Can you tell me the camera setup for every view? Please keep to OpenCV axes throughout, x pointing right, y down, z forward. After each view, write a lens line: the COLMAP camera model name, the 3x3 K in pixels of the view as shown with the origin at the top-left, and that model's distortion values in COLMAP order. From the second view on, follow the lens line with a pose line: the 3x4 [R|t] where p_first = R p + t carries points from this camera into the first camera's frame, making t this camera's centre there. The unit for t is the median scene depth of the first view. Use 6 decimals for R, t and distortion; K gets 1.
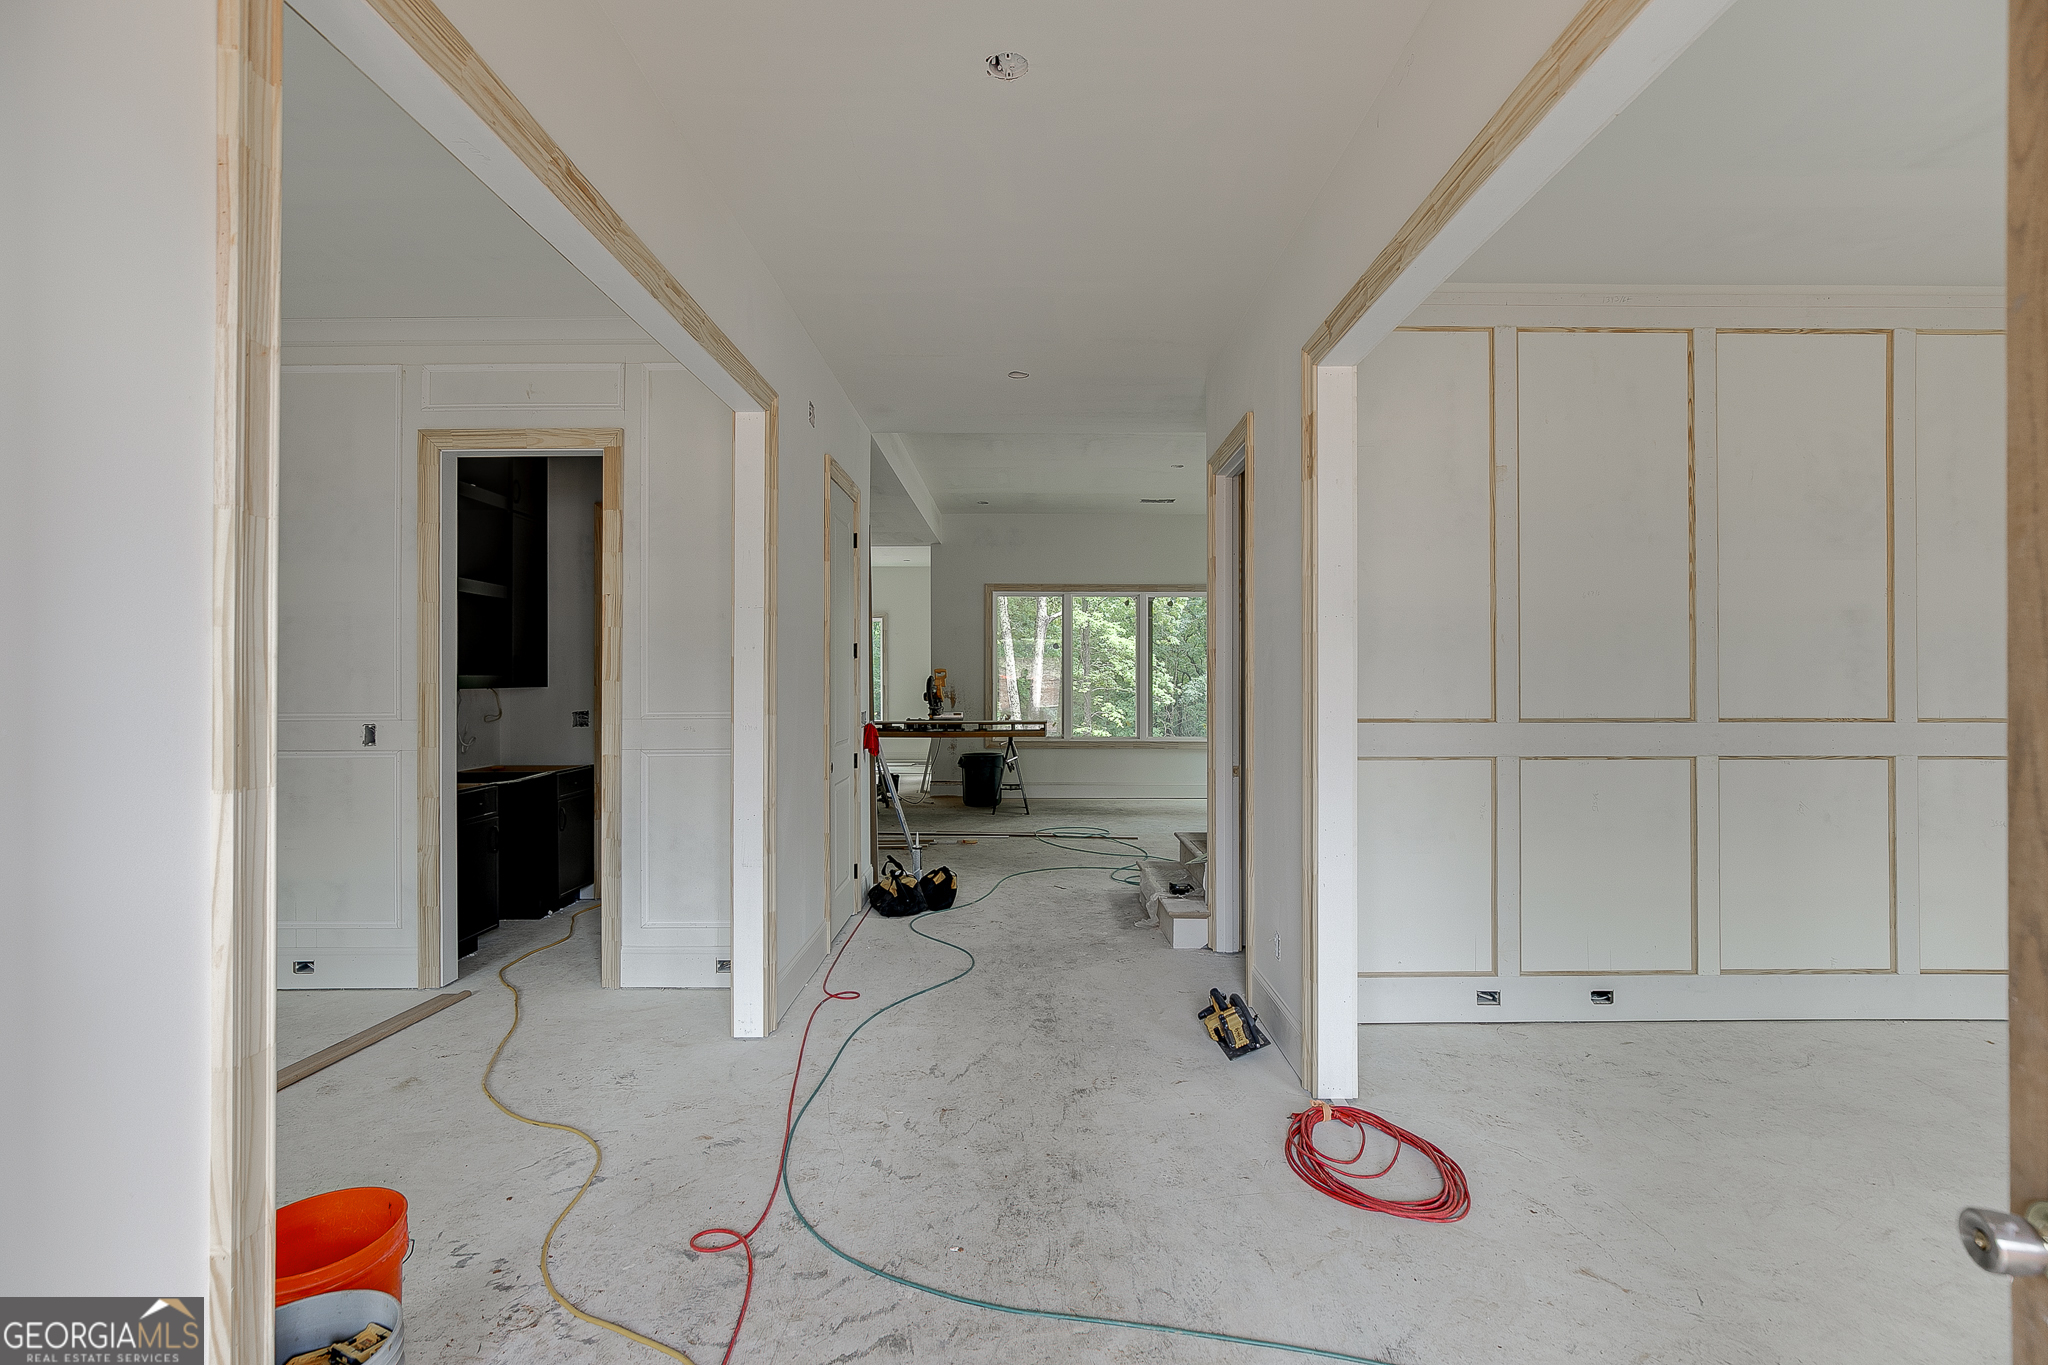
lens RADIAL K [[927.9, 0, 1028.2], [0, 927.9, 680.4], [0, 0, 1]] dist [-0.008464, 0.003770]
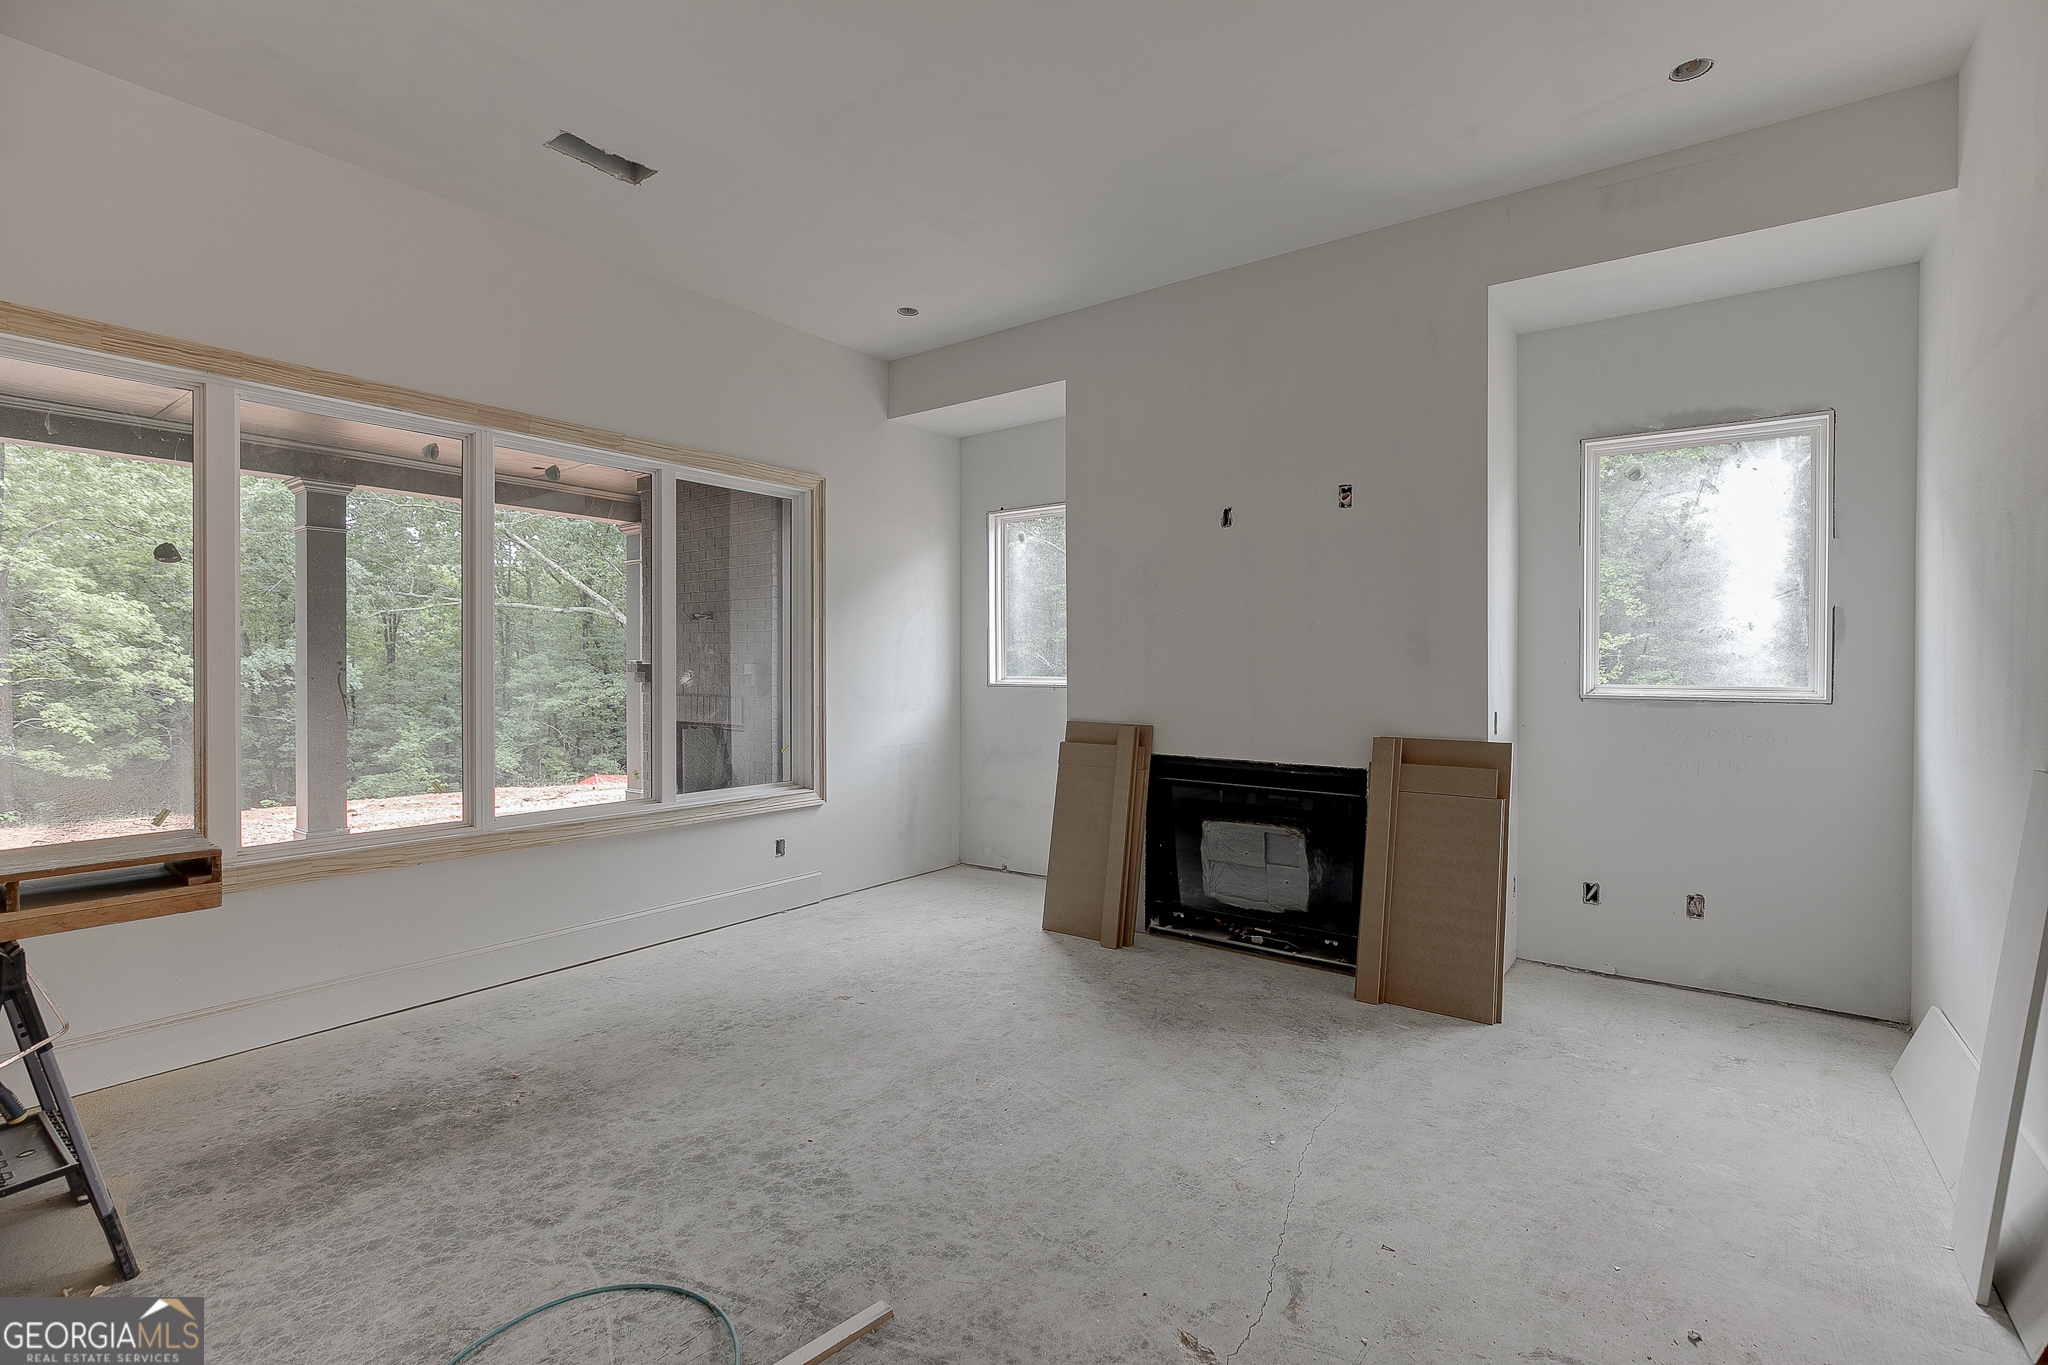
lens RADIAL K [[927.9, 0, 1050.3], [0, 927.9, 679.6], [0, 0, 1]] dist [-0.008464, 0.003770]
pose [[0.577364, -0.017162, 0.816306, -0.028589], [0.002417, 0.999811, 0.019311, -0.000453], [-0.816483, -0.009176, 0.577296, 0.142264]]
